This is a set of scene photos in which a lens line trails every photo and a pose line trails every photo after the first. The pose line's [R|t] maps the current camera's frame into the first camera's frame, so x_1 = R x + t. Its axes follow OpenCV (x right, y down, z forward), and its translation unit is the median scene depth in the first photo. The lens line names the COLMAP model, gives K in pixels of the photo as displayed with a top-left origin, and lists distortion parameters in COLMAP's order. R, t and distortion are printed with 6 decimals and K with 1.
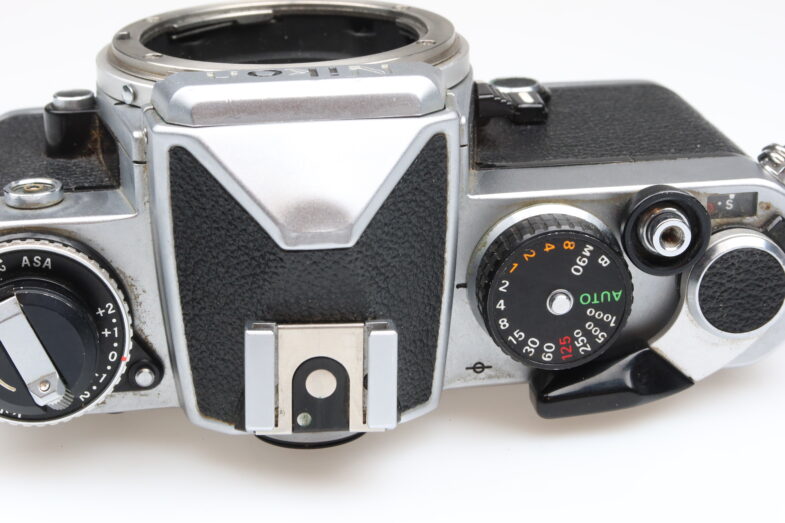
lens RADIAL K [[1253.0, 0, 372.4], [0, 1253.0, 246.2], [0, 0, 1]] dist [-0.043916, 0.000000]
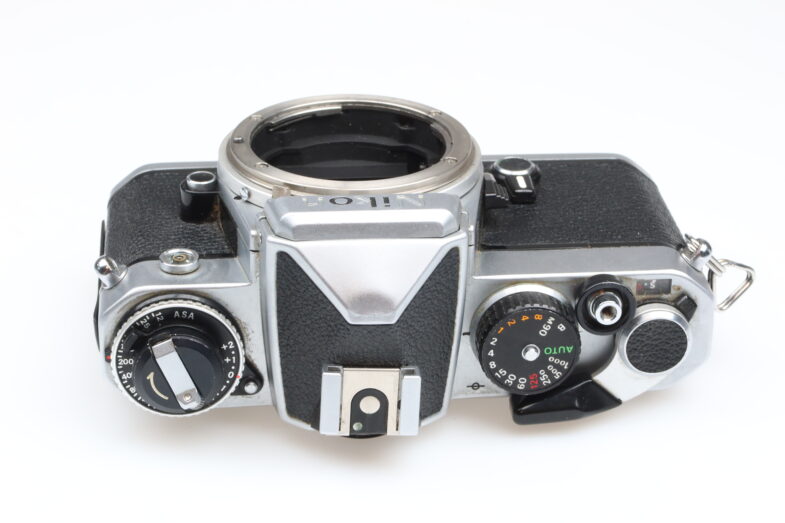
lens RADIAL K [[1100.1, 0, 393.7], [0, 1100.1, 262.1], [0, 0, 1]] dist [-0.012348, 0.000000]
pose [[0.999068, 0.042686, -0.006420, -0.010047], [-0.042034, 0.995884, 0.080297, -0.161144], [0.009821, -0.079952, 0.996750, -0.302207]]
